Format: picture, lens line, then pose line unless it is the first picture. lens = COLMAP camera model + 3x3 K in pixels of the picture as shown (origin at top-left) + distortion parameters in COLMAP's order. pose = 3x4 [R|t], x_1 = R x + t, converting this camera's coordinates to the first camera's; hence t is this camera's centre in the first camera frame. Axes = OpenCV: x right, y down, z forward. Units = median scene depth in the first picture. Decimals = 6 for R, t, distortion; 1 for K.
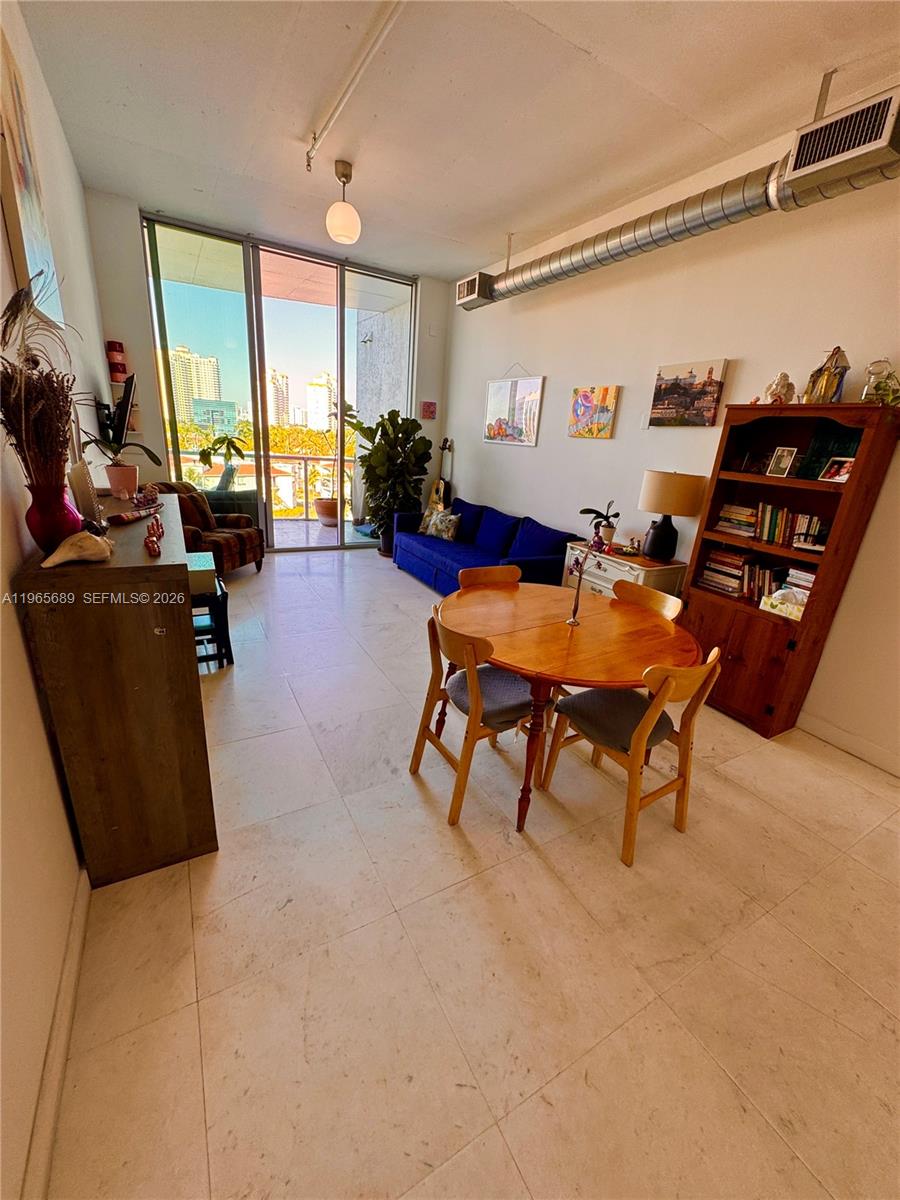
lens RADIAL K [[478.0, 0, 450.0], [0, 478.0, 600.0], [0, 0, 1]] dist [-0.002572, 0.000172]
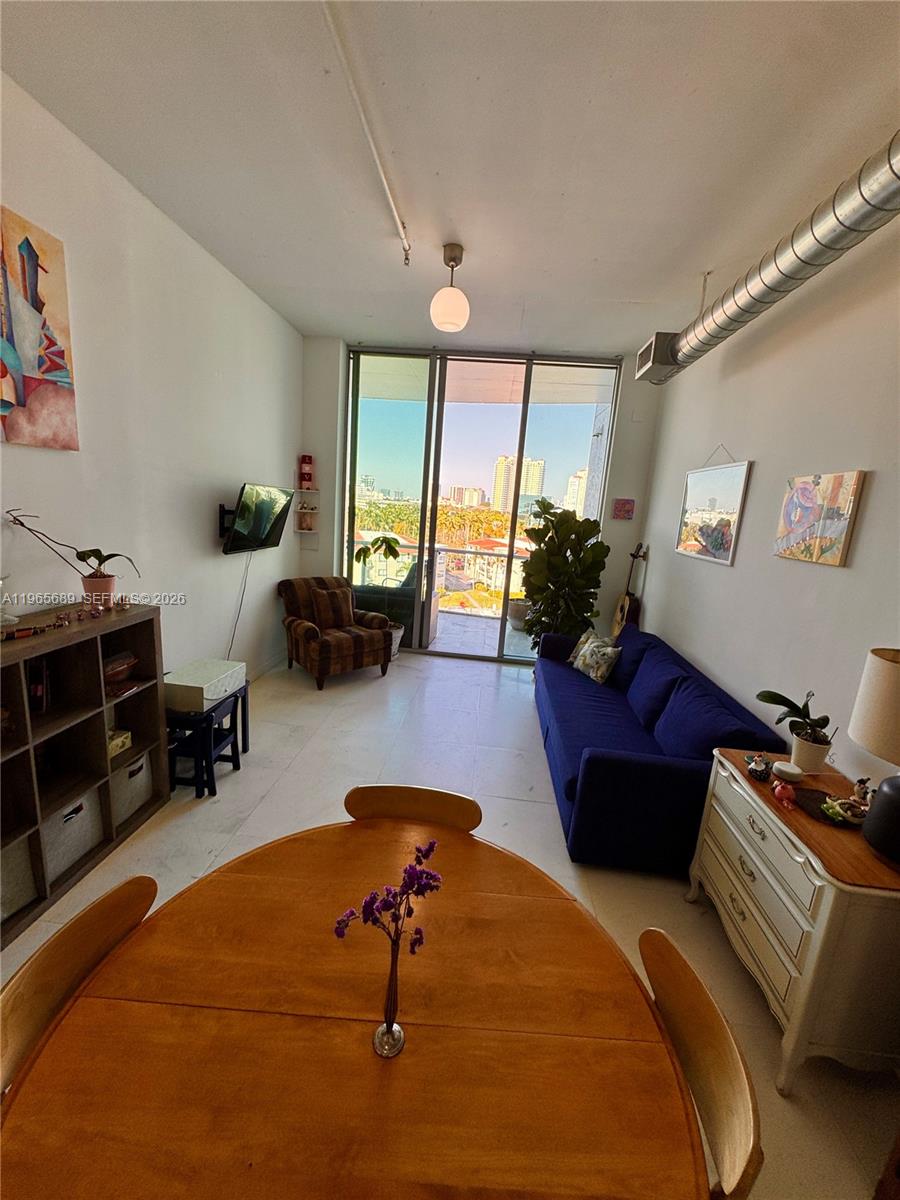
lens RADIAL K [[478.0, 0, 450.0], [0, 478.0, 600.0], [0, 0, 1]] dist [-0.002572, 0.000172]
pose [[0.824623, 0.101443, -0.556513, 0.223795], [-0.198022, 0.973309, -0.116004, -0.127775], [0.529891, 0.205862, 0.822700, 0.285154]]
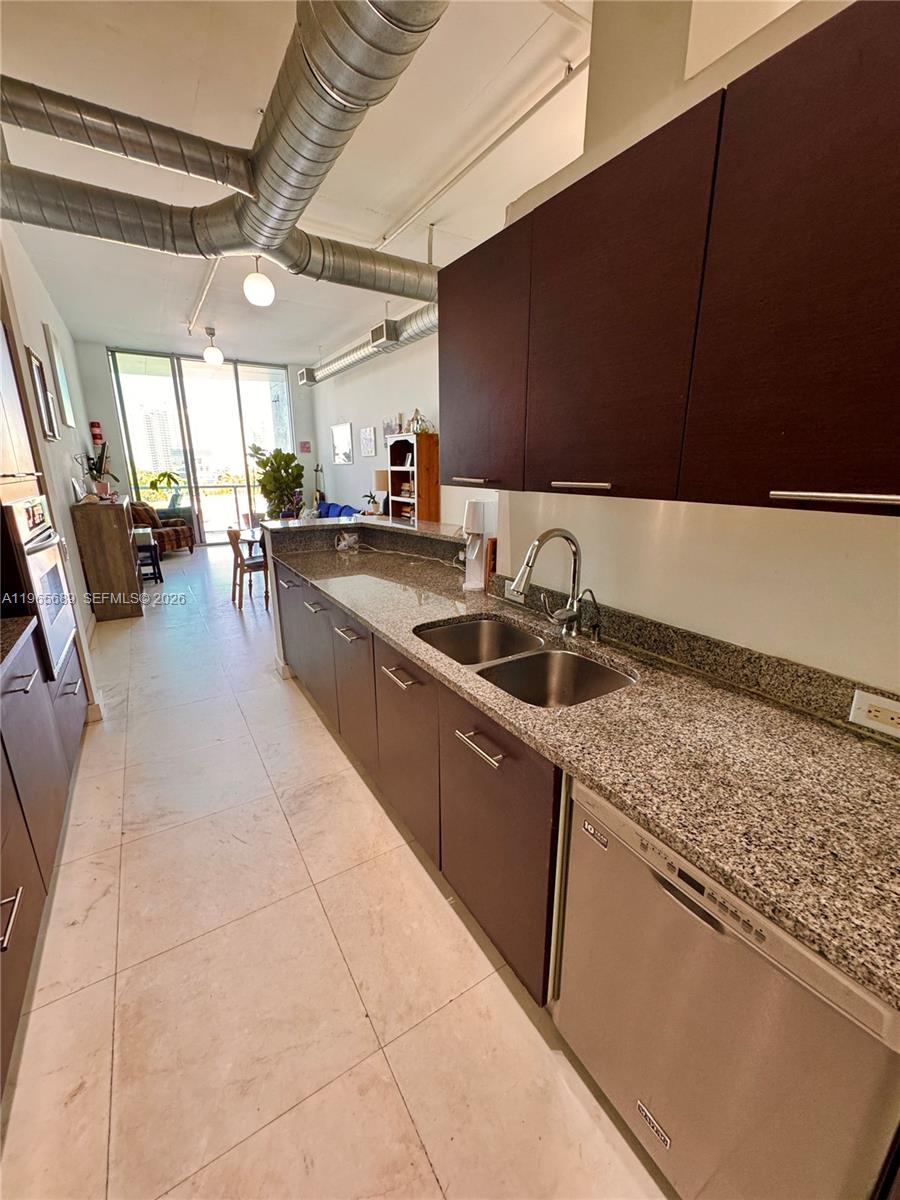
lens RADIAL K [[478.0, 0, 450.0], [0, 478.0, 600.0], [0, 0, 1]] dist [-0.002572, 0.000172]
pose [[0.996491, -0.080496, 0.022930, 0.433223], [0.081662, 0.995115, -0.055482, 0.266388], [-0.018352, 0.057159, 0.998196, -0.631431]]
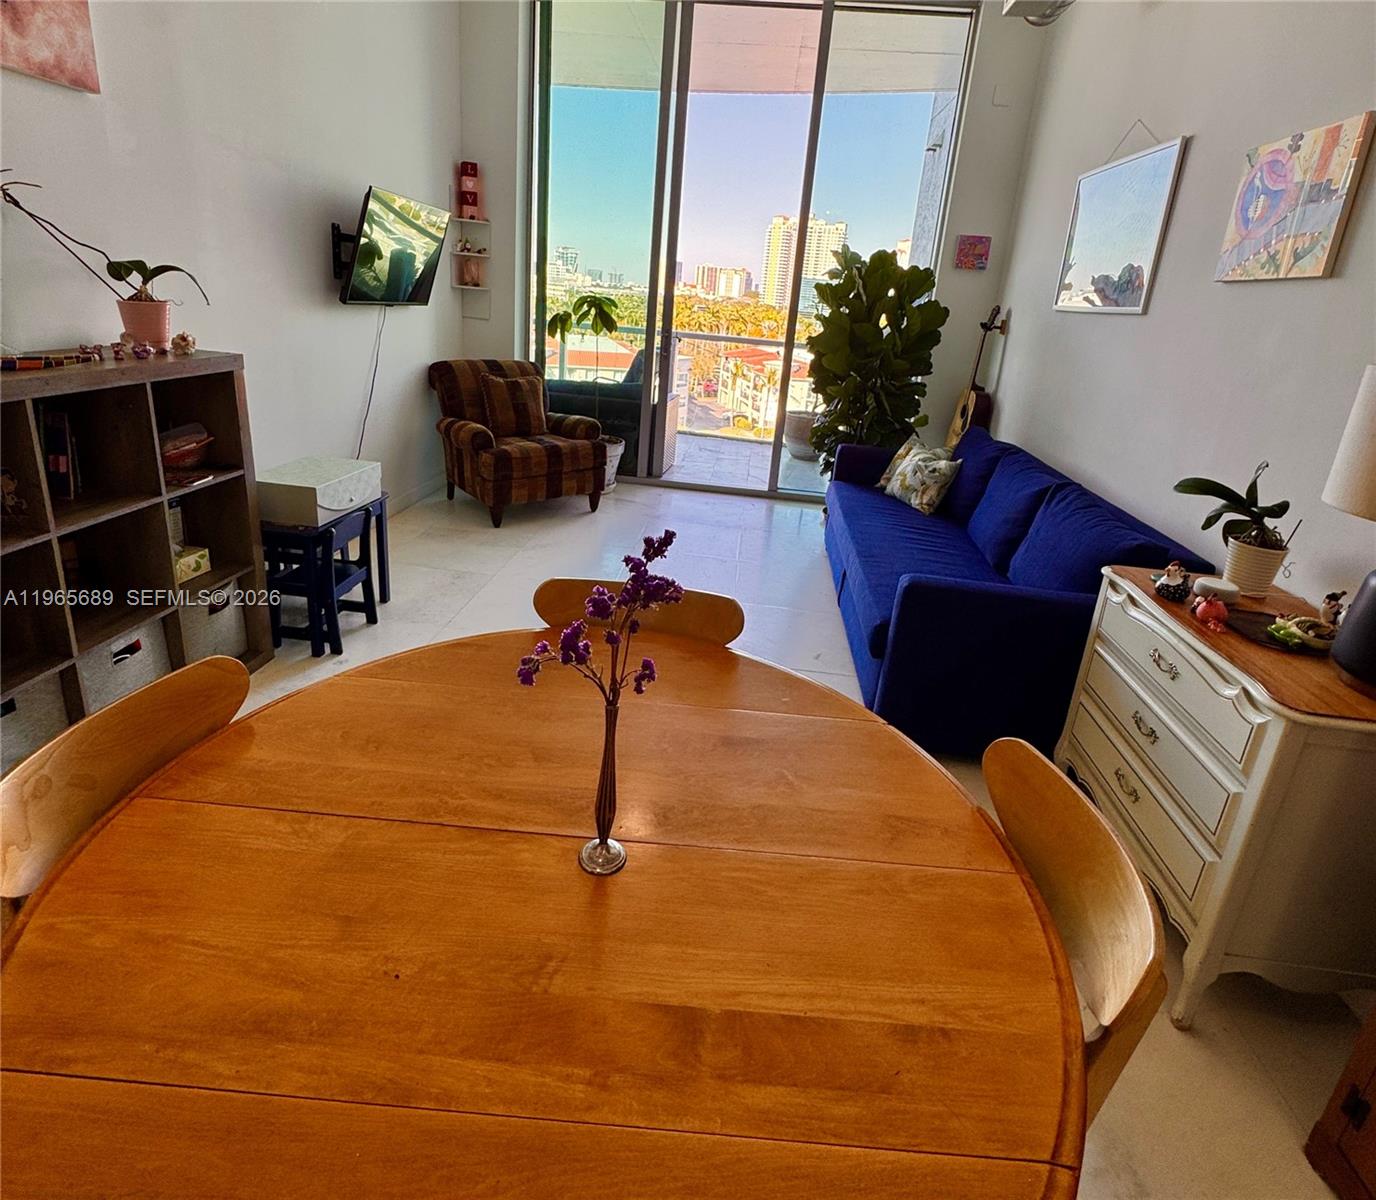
lens RADIAL K [[731.1, 0, 687.7], [0, 731.1, 513.0], [0, 0, 1]] dist [-0.001306, -0.000555]
pose [[0.818400, 0.158981, -0.552220, 0.226277], [-0.205312, 0.978436, -0.022589, -0.065257], [0.536720, 0.131864, 0.833393, 0.303212]]
